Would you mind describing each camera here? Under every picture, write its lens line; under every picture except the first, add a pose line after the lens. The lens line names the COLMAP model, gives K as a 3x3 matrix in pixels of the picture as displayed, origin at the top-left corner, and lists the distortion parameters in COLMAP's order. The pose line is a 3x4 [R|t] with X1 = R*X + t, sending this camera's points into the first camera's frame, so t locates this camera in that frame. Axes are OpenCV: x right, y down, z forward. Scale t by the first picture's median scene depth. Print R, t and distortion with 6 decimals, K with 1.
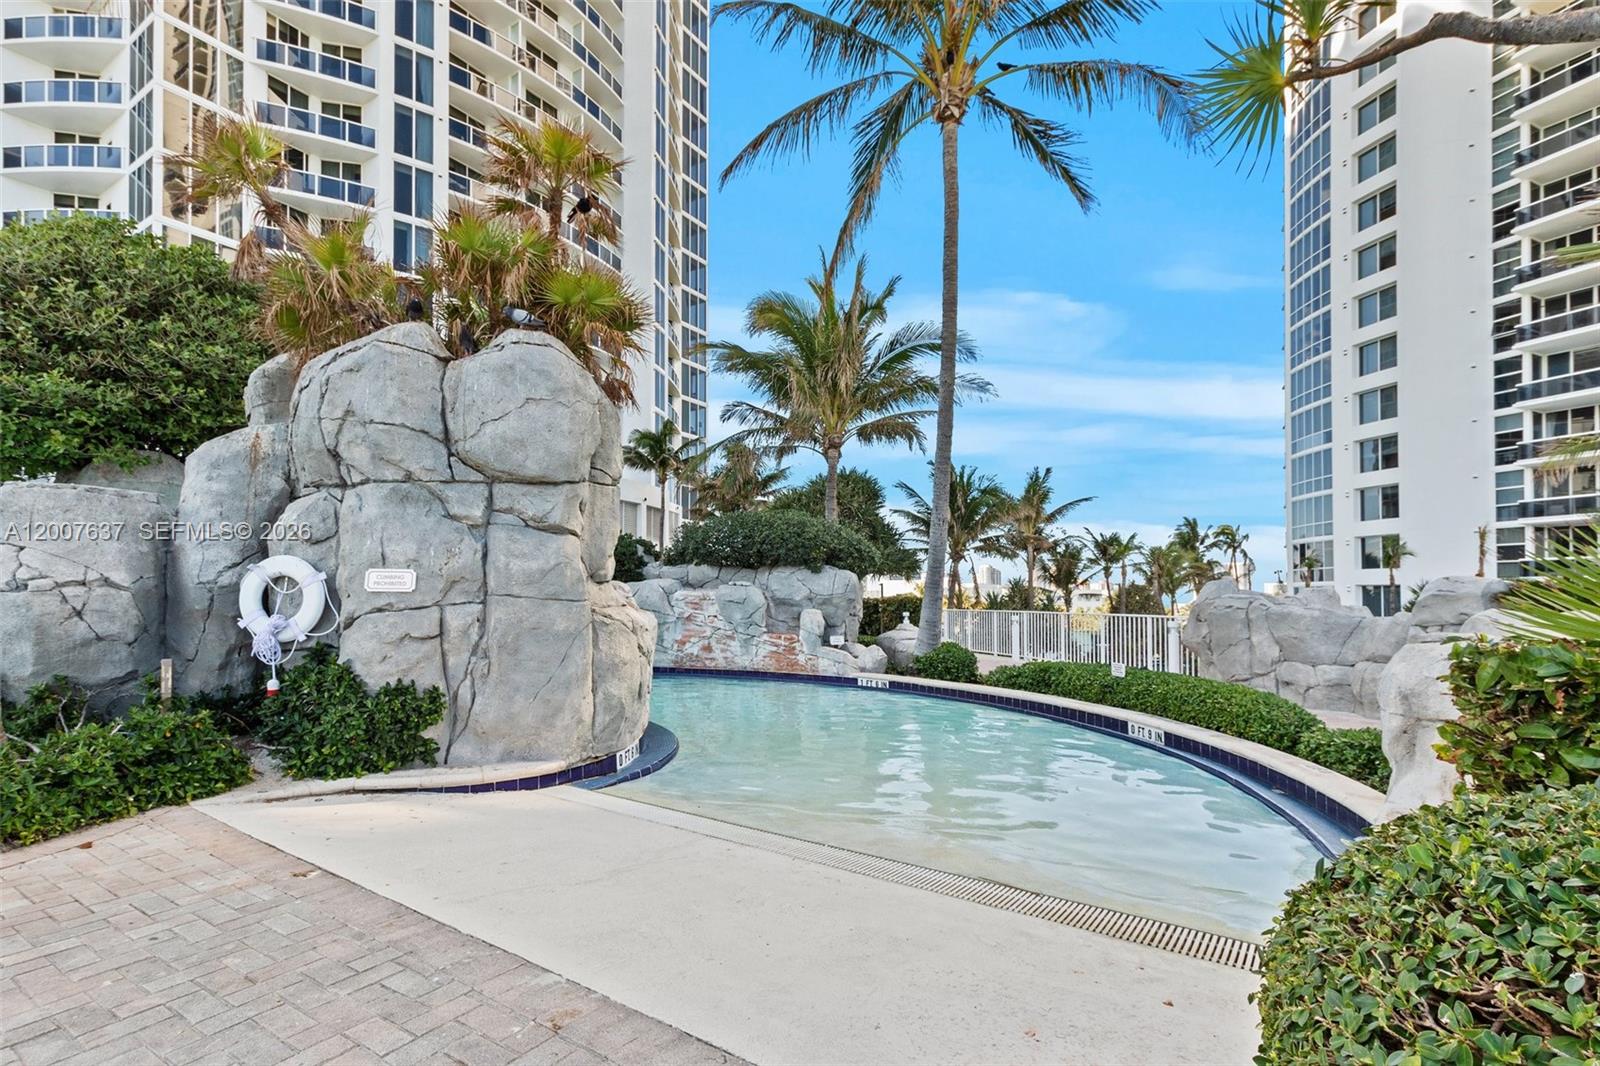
lens RADIAL K [[786.1, 0, 801.7], [0, 786.1, 565.6], [0, 0, 1]] dist [0.002129, -0.000822]
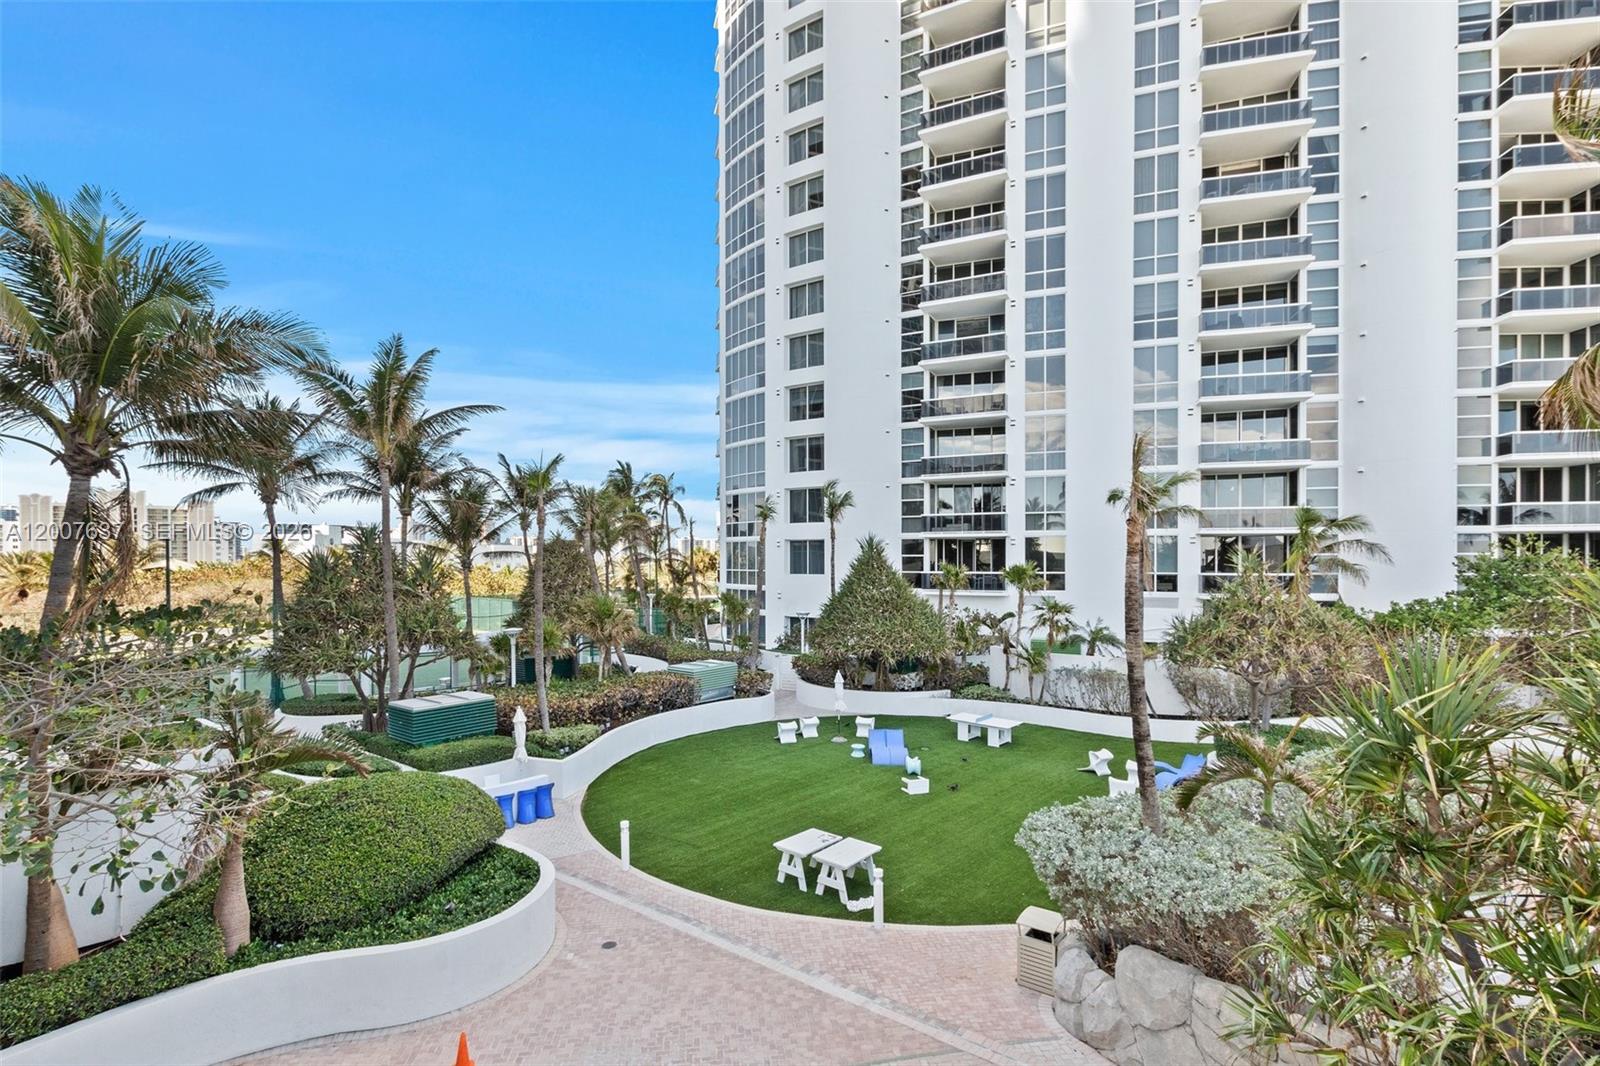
lens RADIAL K [[786.1, 0, 801.7], [0, 786.1, 565.6], [0, 0, 1]] dist [0.002129, -0.000822]
pose [[0.767157, -0.021160, 0.641111, 0.117934], [-0.013767, 0.998682, 0.049436, 0.009218], [-0.641312, -0.046751, 0.765855, 0.277714]]
